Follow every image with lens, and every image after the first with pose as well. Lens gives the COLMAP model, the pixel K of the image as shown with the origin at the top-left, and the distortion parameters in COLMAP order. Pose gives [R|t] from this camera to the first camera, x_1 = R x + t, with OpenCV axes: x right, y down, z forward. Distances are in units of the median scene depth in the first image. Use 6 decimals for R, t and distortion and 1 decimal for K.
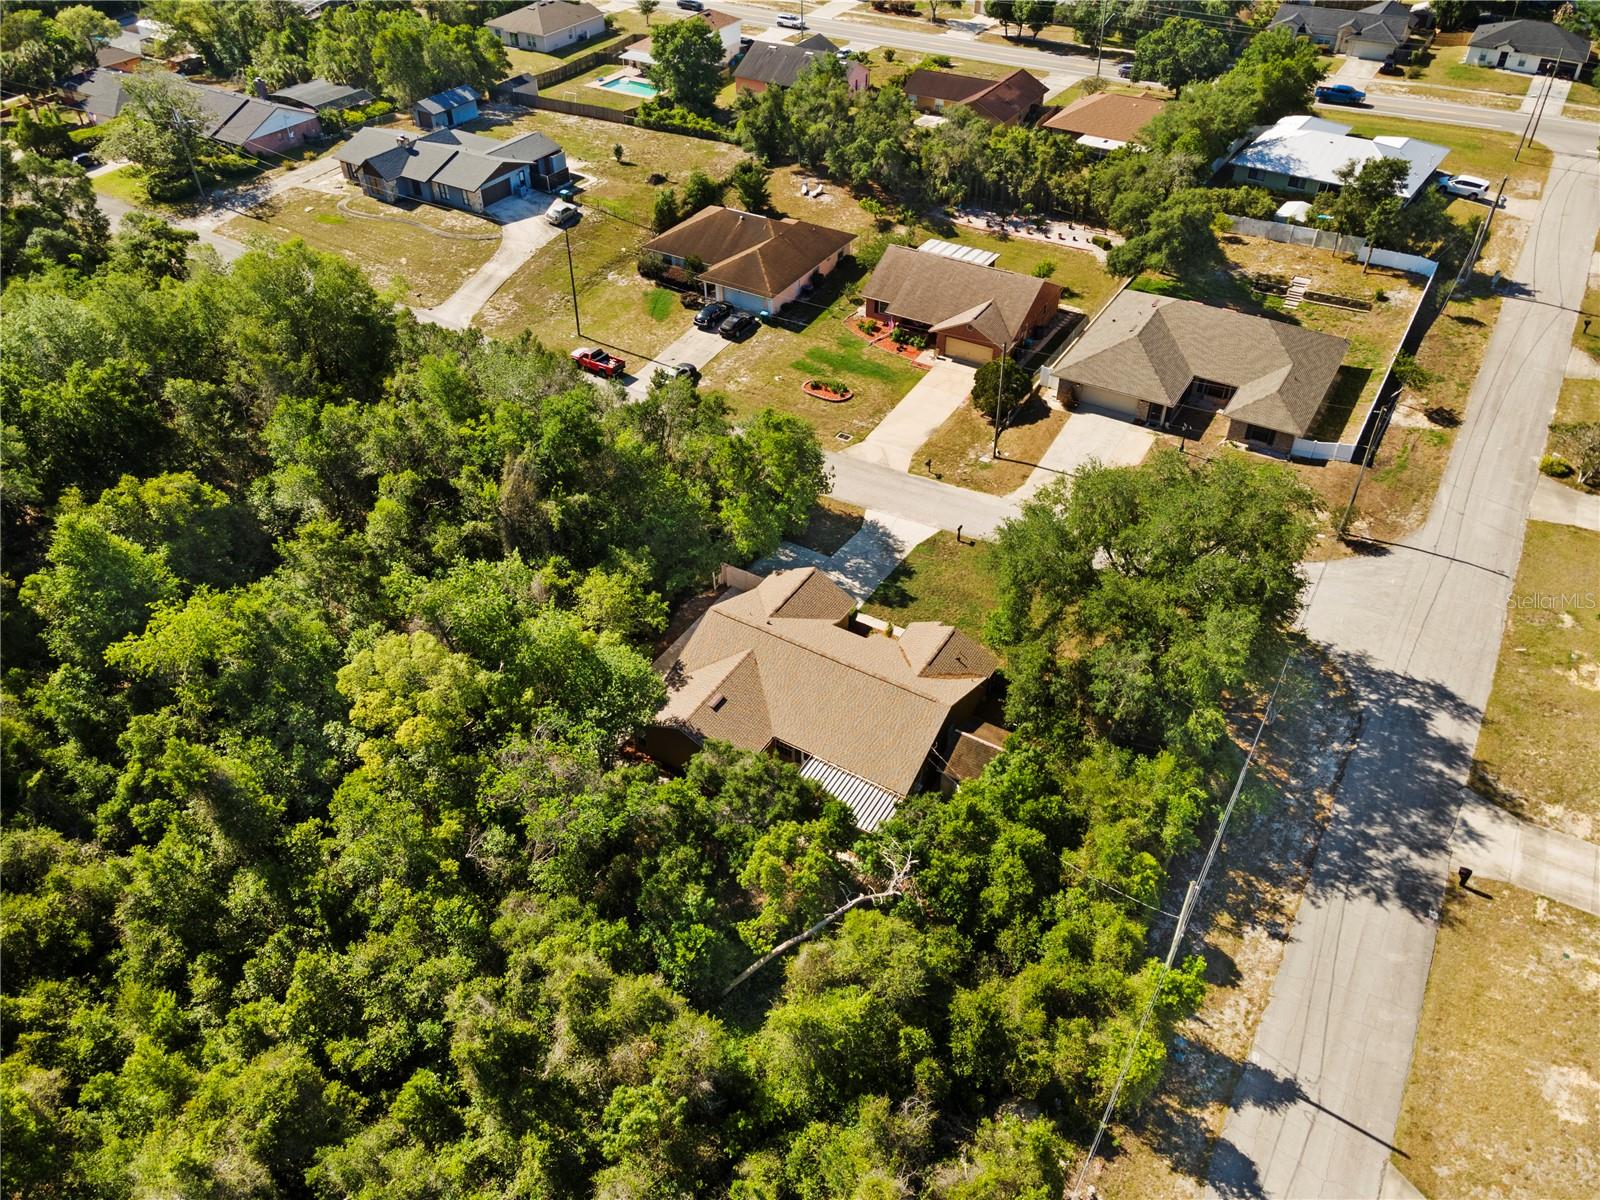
lens RADIAL K [[1163.5, 0, 795.6], [0, 1163.5, 601.5], [0, 0, 1]] dist [0.049356, -0.001104]
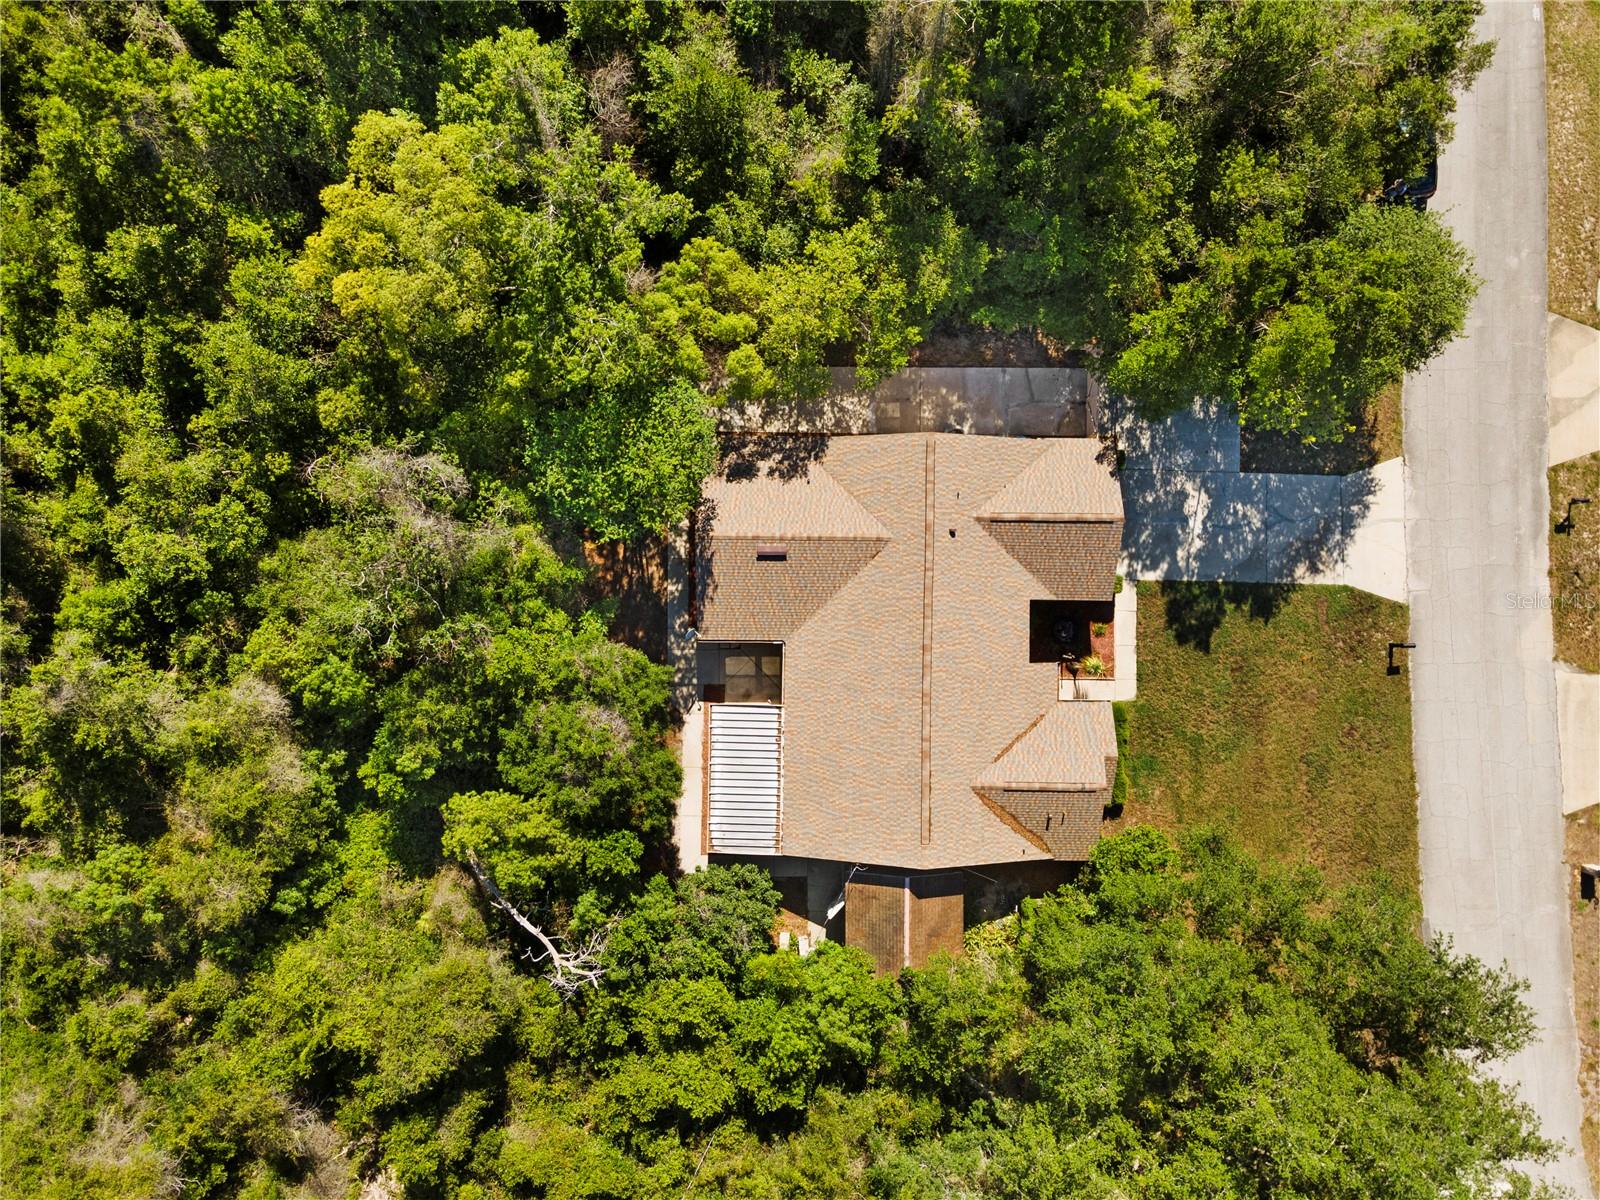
lens RADIAL K [[1163.5, 0, 795.6], [0, 1163.5, 601.5], [0, 0, 1]] dist [0.049356, -0.001104]
pose [[0.511022, 0.858797, 0.036382, -0.057249], [-0.573141, 0.308889, 0.759011, -0.402164], [0.640598, -0.408724, 0.650061, 0.560019]]
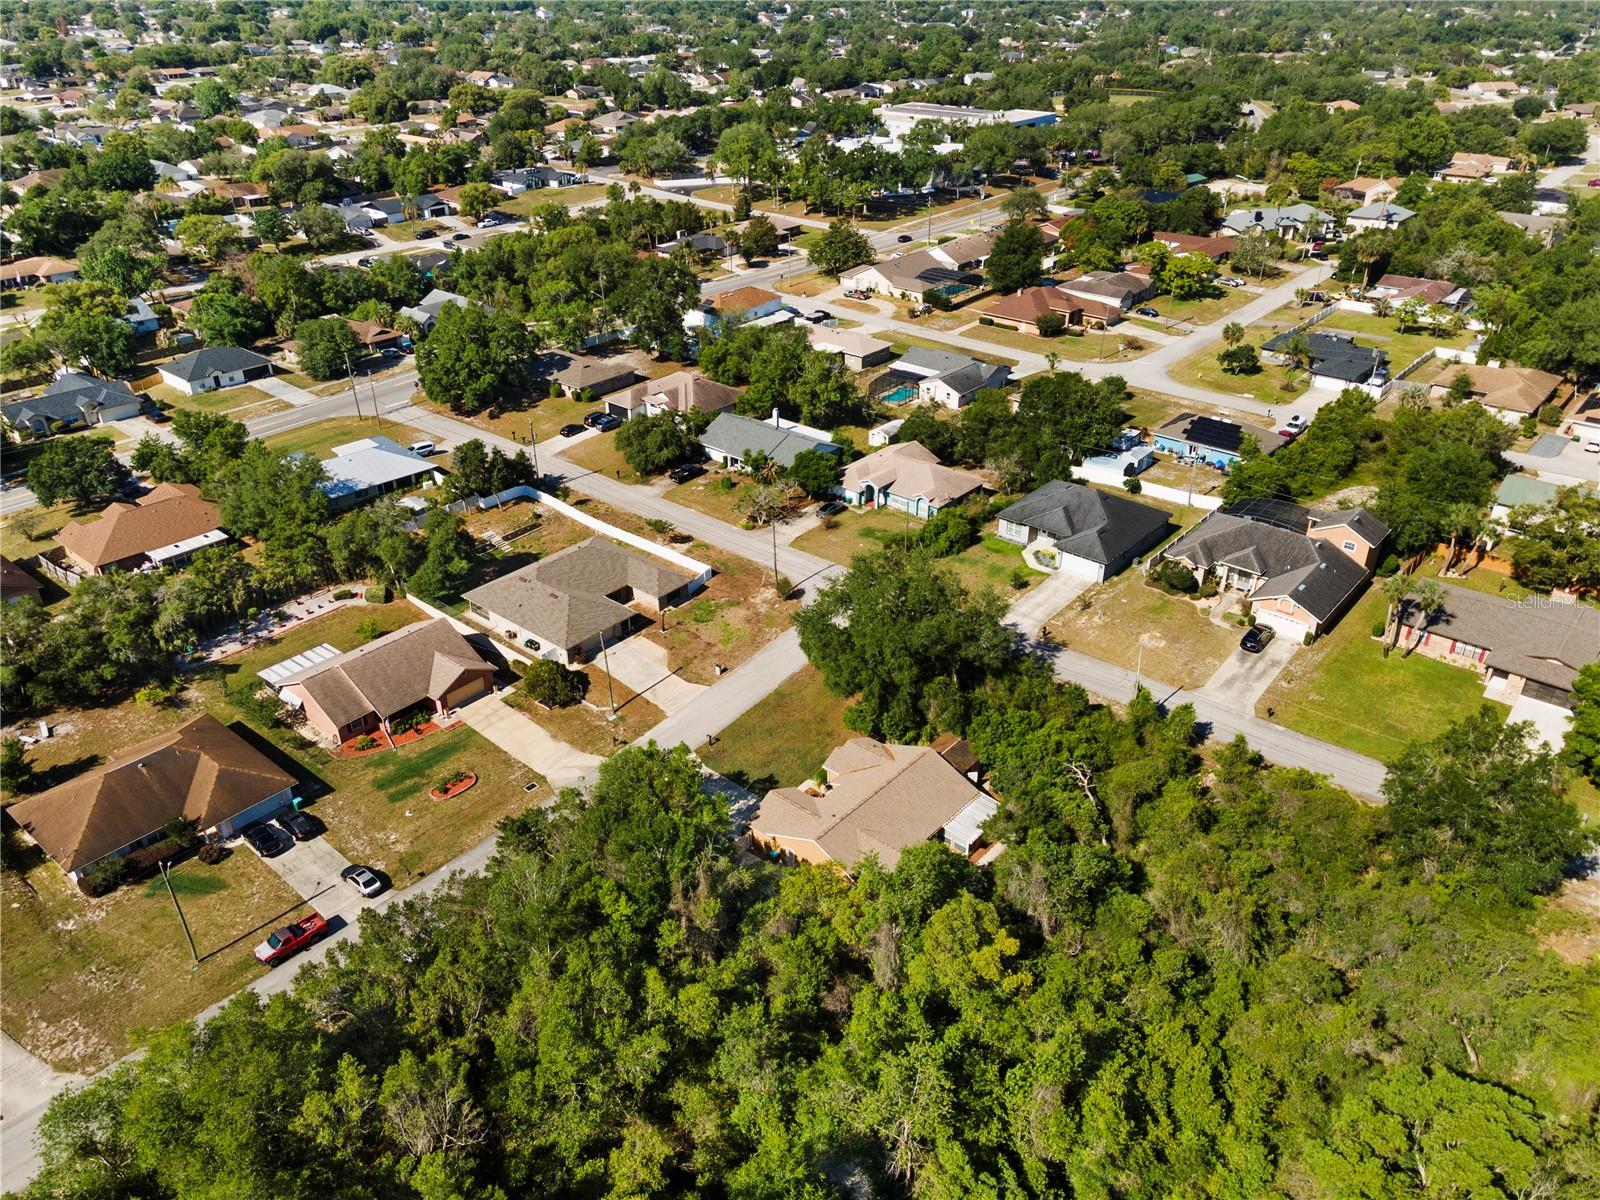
lens RADIAL K [[1163.5, 0, 795.6], [0, 1163.5, 601.5], [0, 0, 1]] dist [0.049356, -0.001104]
pose [[0.161176, -0.482553, 0.860909, -1.131490], [0.637776, 0.716631, 0.282281, -0.601250], [-0.753169, 0.503570, 0.423265, 0.343776]]
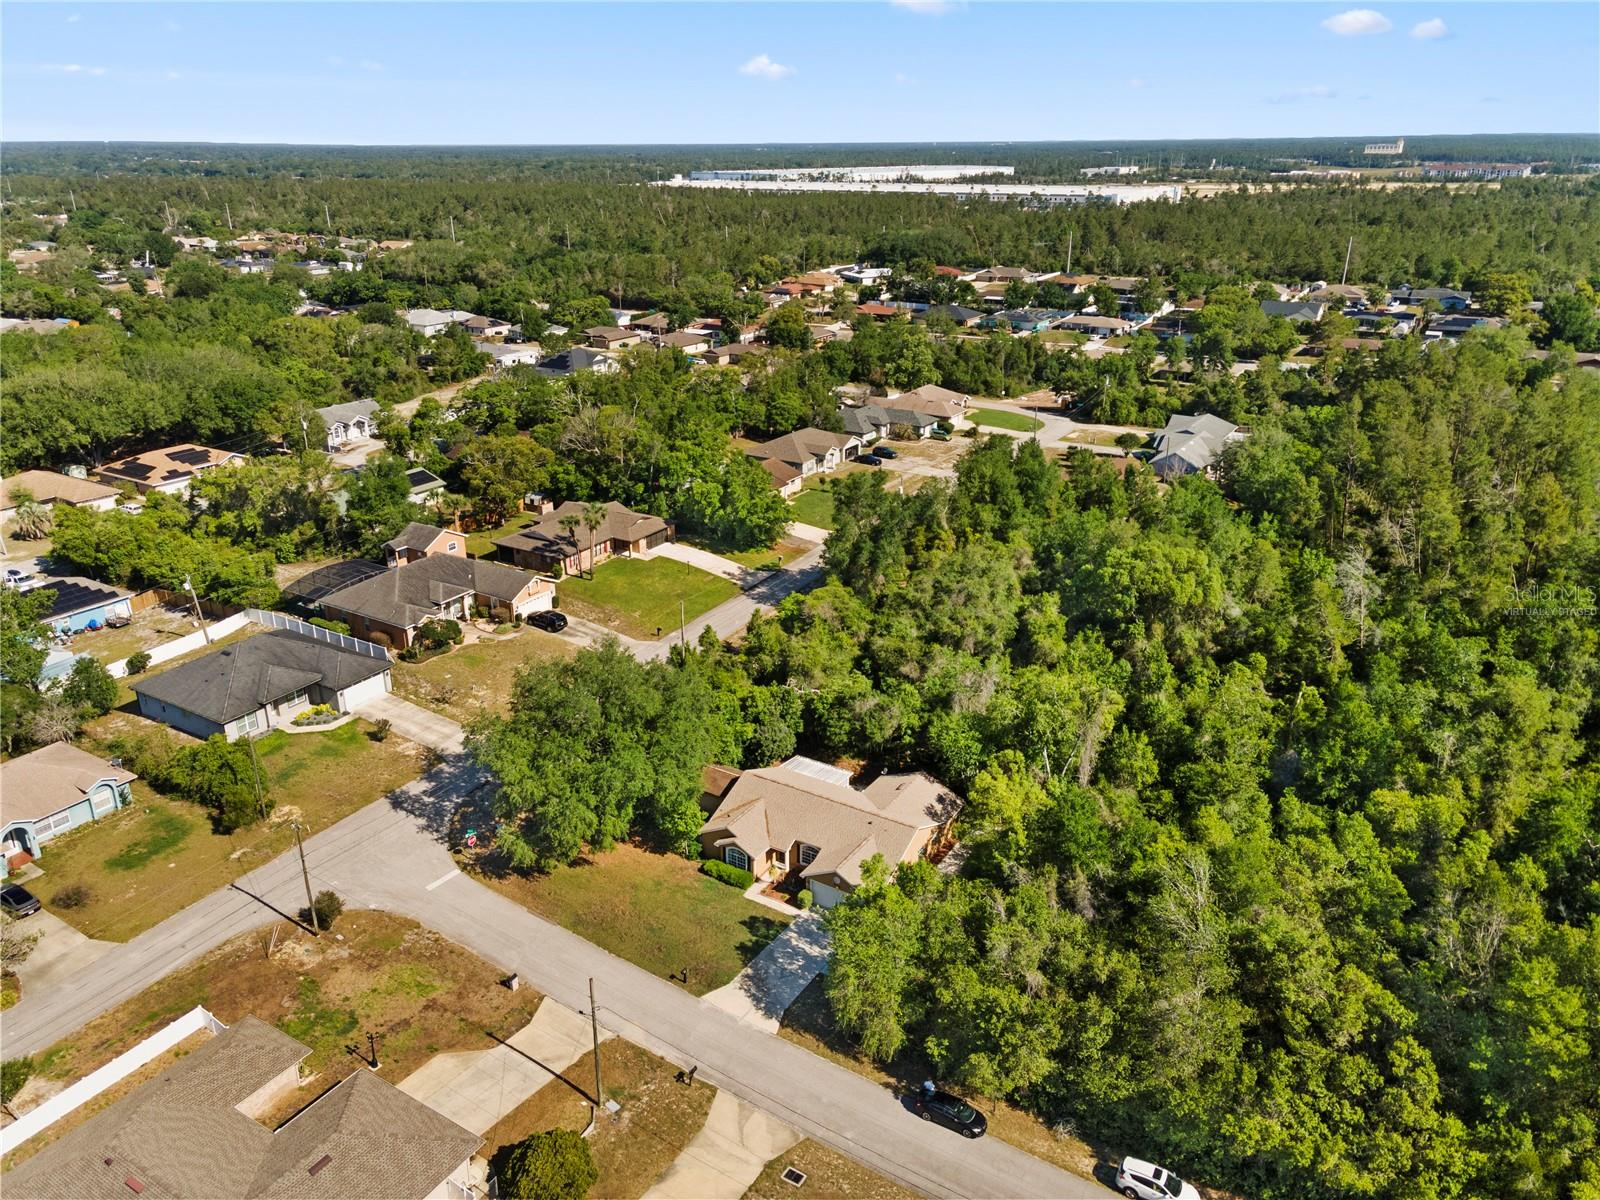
lens RADIAL K [[1163.5, 0, 795.6], [0, 1163.5, 601.5], [0, 0, 1]] dist [0.049356, -0.001104]
pose [[-0.999905, -0.004910, 0.012877, 0.047171], [0.009053, 0.470530, 0.882337, -1.291570], [-0.010391, 0.882370, -0.470441, 1.450419]]
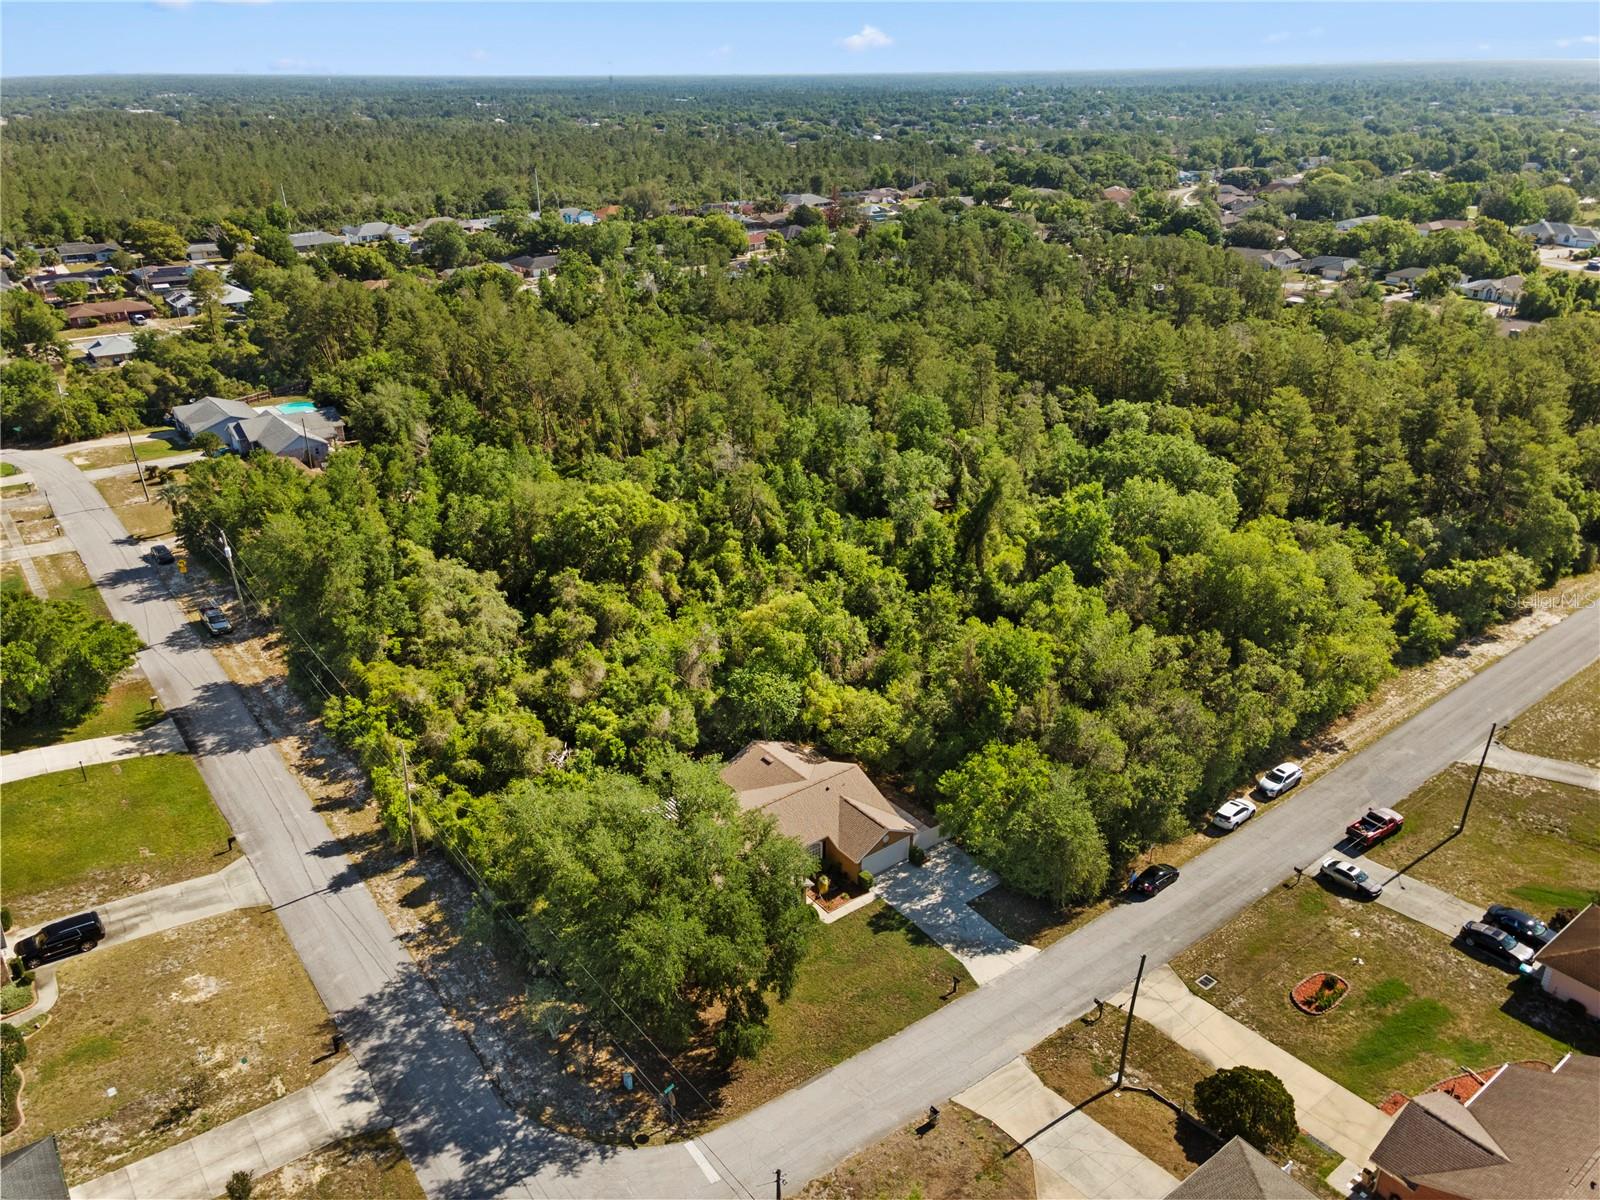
lens RADIAL K [[1163.5, 0, 795.6], [0, 1163.5, 601.5], [0, 0, 1]] dist [0.049356, -0.001104]
pose [[-0.368394, 0.387481, -0.845071, 1.035776], [-0.592254, 0.602855, 0.534603, -0.802284], [0.716604, 0.697441, 0.007399, 0.855109]]
